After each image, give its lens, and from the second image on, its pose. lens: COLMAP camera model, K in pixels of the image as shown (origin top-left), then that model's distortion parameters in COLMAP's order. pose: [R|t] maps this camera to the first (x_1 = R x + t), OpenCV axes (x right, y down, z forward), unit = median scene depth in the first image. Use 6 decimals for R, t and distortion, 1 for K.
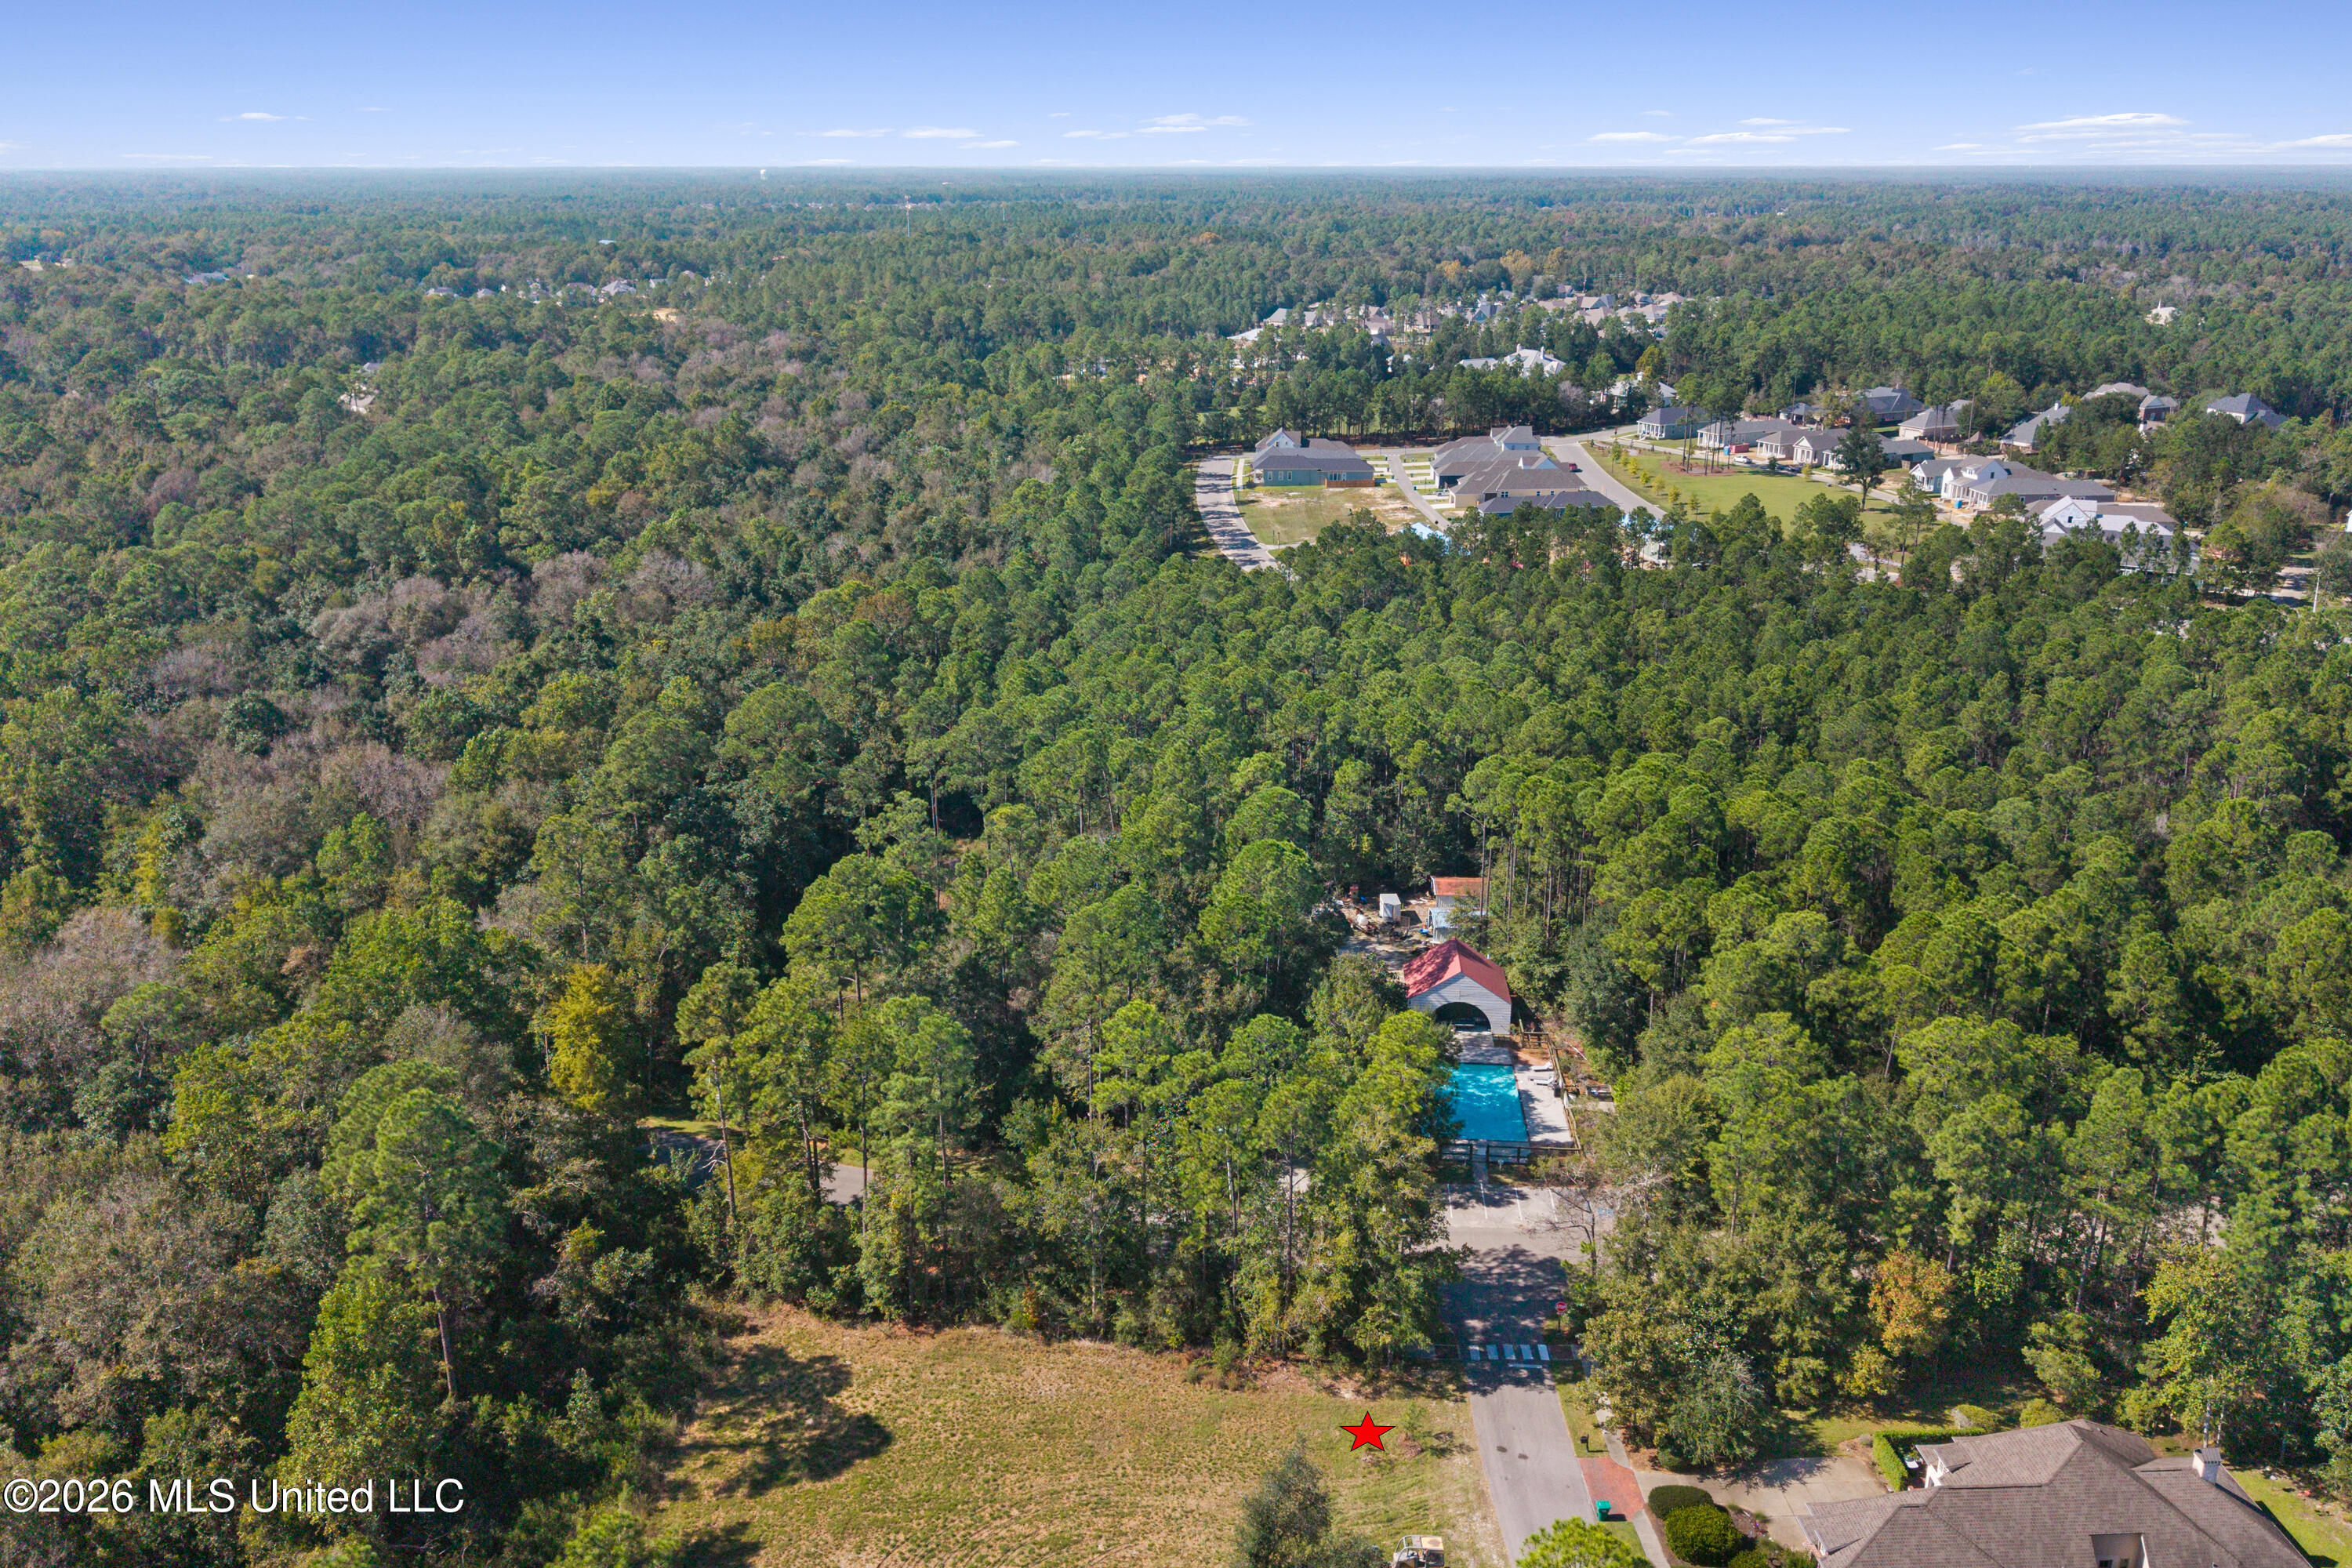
lens RADIAL K [[1886.6, 0, 1199.8], [0, 1886.6, 786.8], [0, 0, 1]] dist [0.048104, -0.076448]
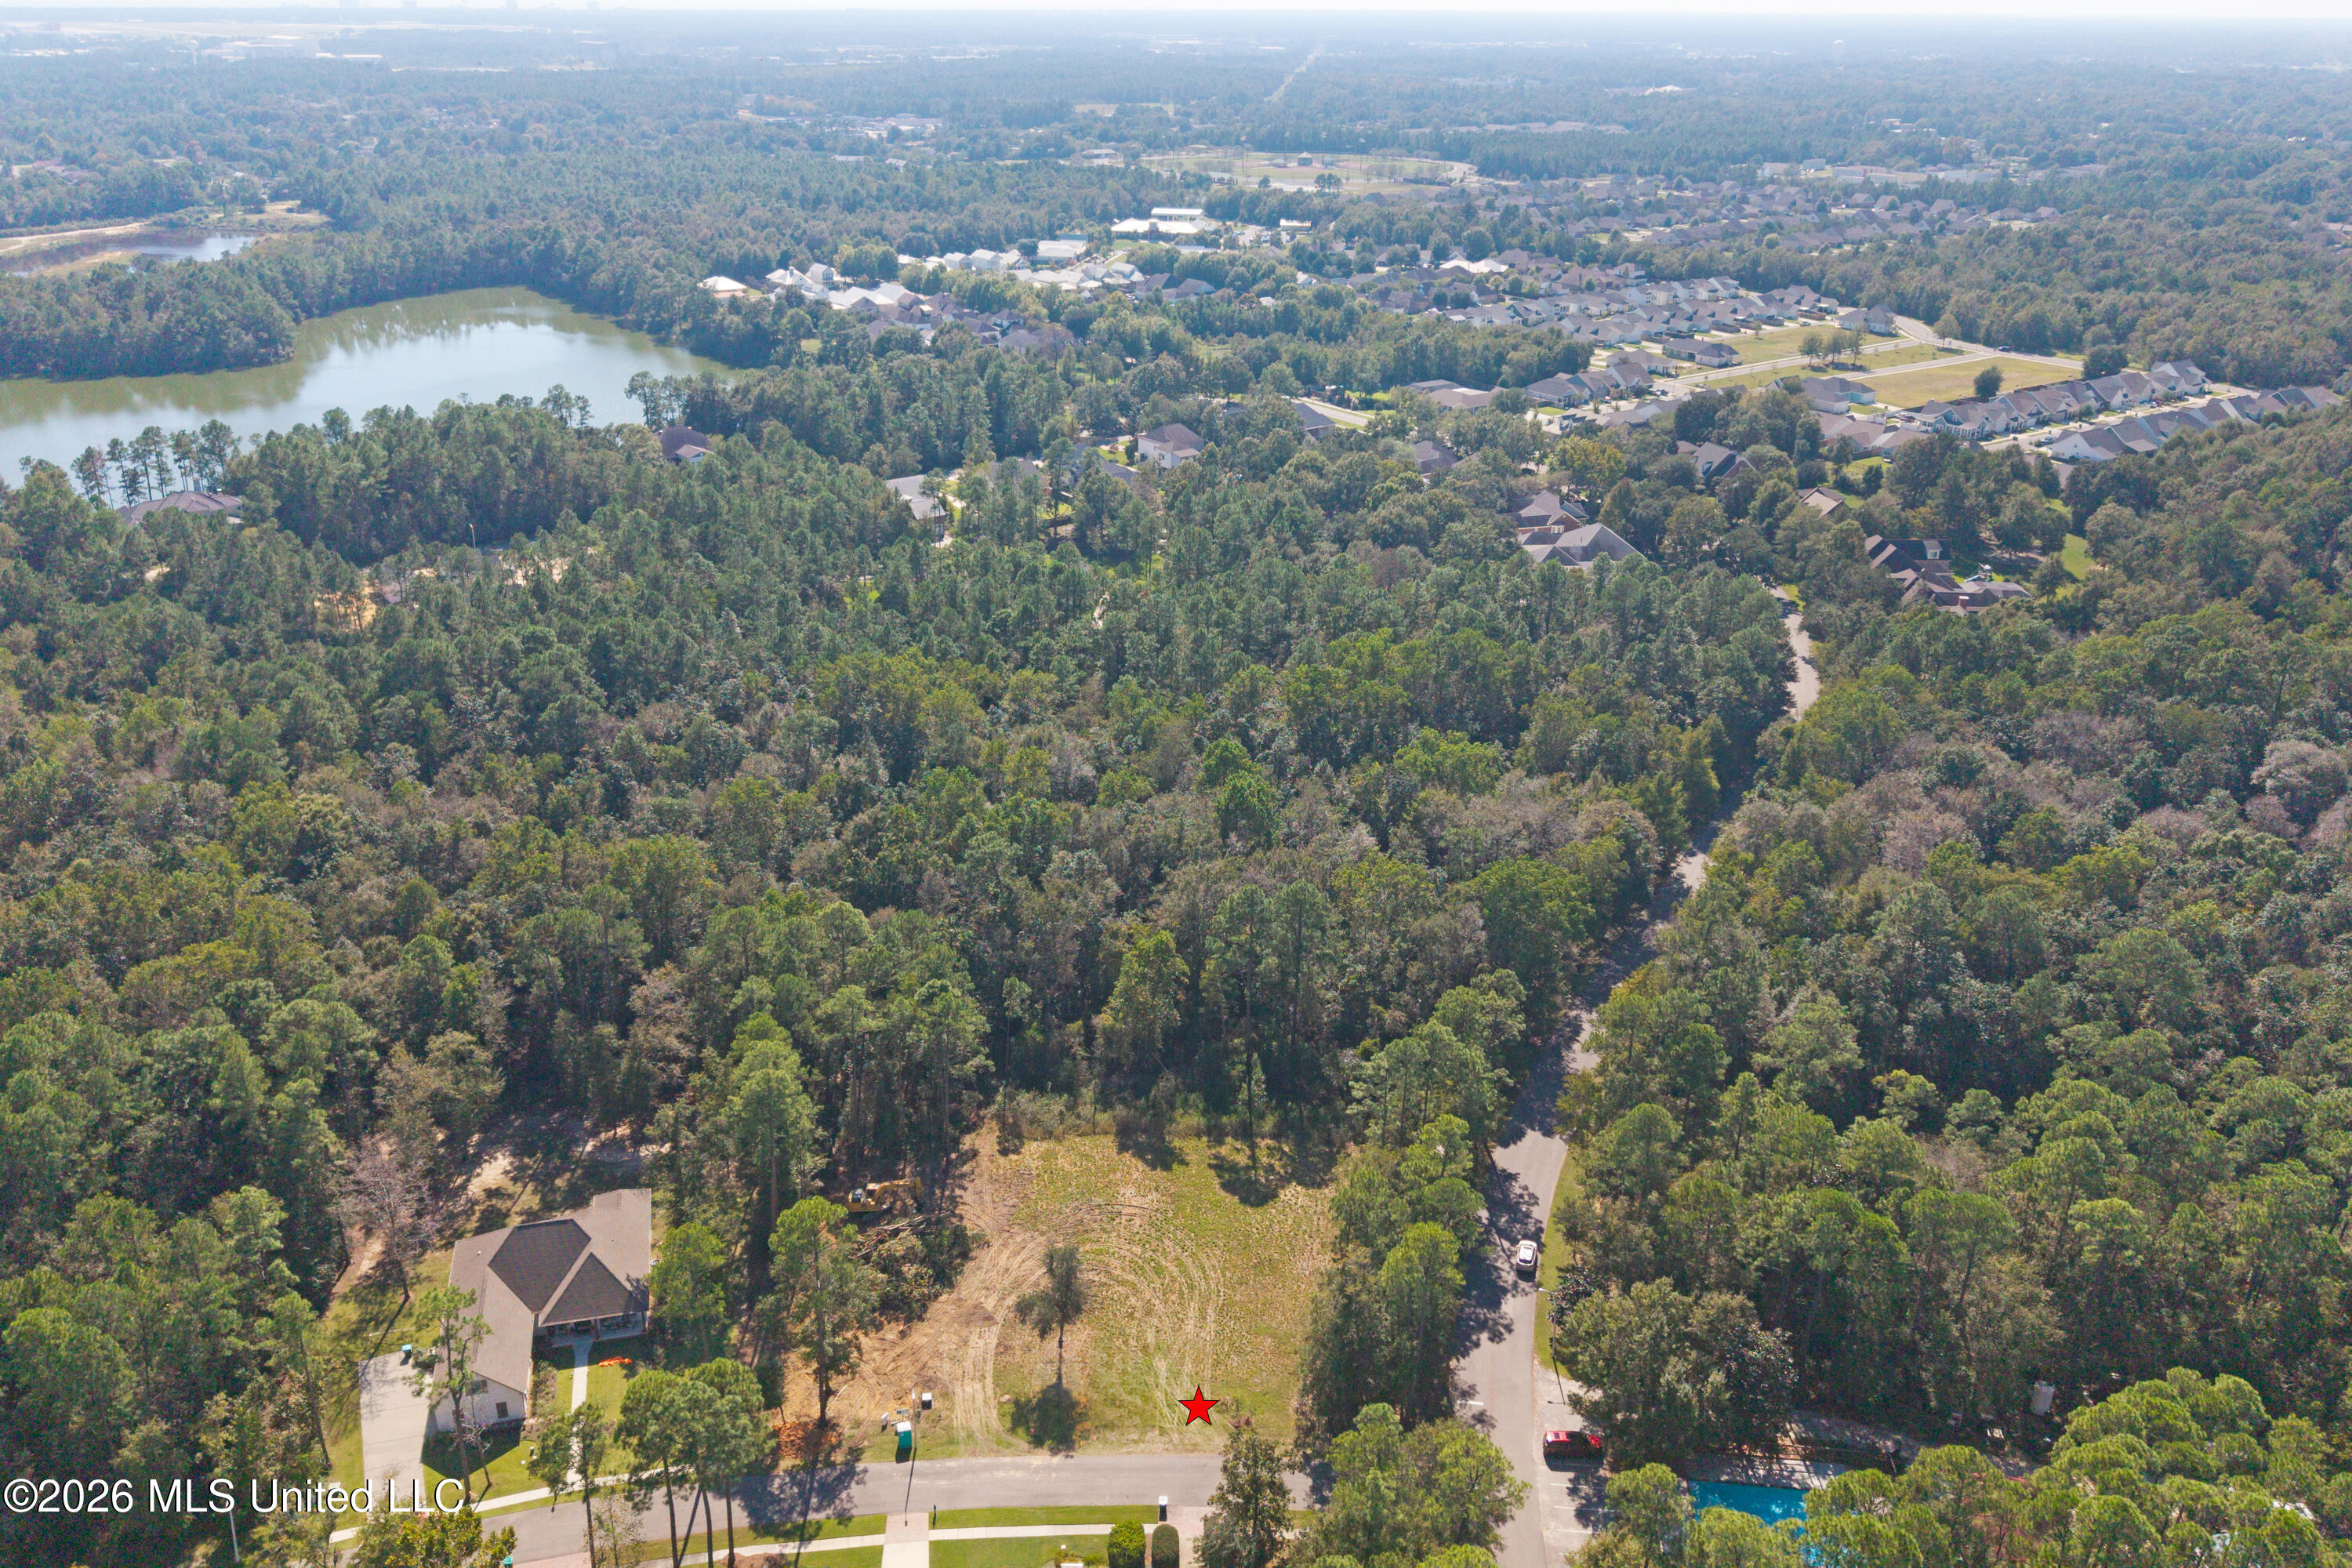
lens RADIAL K [[1886.6, 0, 1162.3], [0, 1886.6, 798.7], [0, 0, 1]] dist [0.048104, -0.076448]
pose [[-0.052187, 0.396439, -0.916577, 1.194602], [-0.311944, 0.865428, 0.392077, -0.580077], [0.948666, 0.306382, 0.078503, 0.664843]]
